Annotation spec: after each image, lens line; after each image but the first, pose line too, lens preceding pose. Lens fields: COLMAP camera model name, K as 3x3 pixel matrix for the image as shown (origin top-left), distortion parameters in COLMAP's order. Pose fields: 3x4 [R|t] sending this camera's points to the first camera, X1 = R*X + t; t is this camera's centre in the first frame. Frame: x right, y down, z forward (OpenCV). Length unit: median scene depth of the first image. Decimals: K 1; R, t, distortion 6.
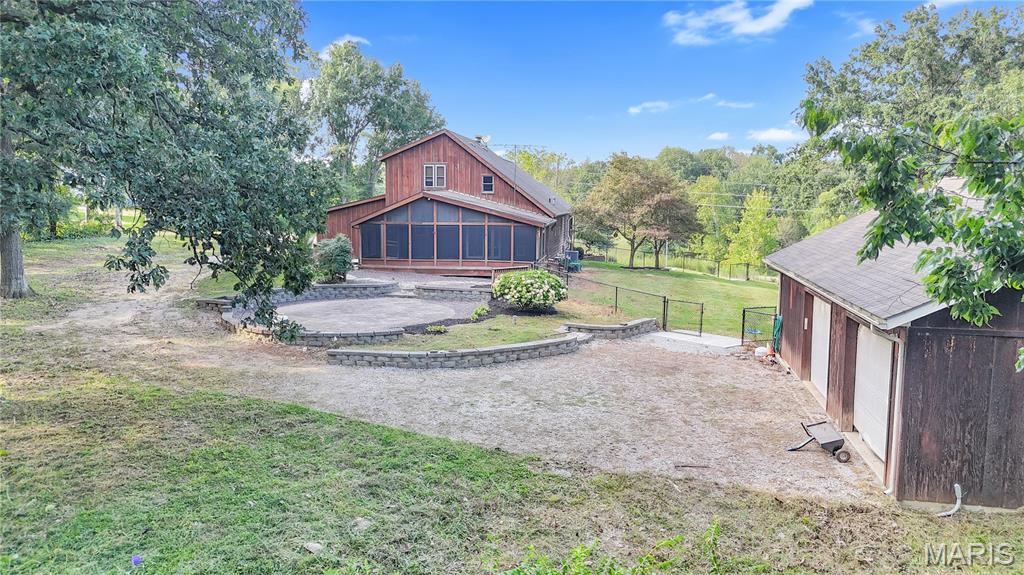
lens RADIAL K [[755.9, 0, 506.4], [0, 755.9, 283.3], [0, 0, 1]] dist [0.121359, -0.186092]
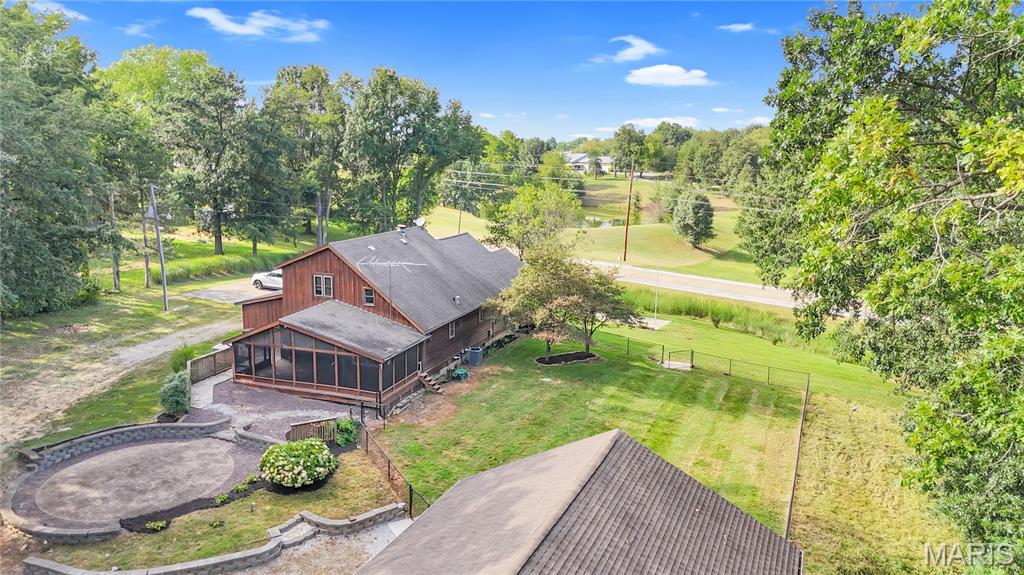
lens RADIAL K [[755.9, 0, 506.4], [0, 755.9, 283.3], [0, 0, 1]] dist [0.121359, -0.186092]
pose [[0.977544, 0.037418, -0.207384, 0.412059], [-0.022936, 0.997155, 0.071799, -0.252442], [0.209480, -0.065430, 0.975621, 0.037619]]
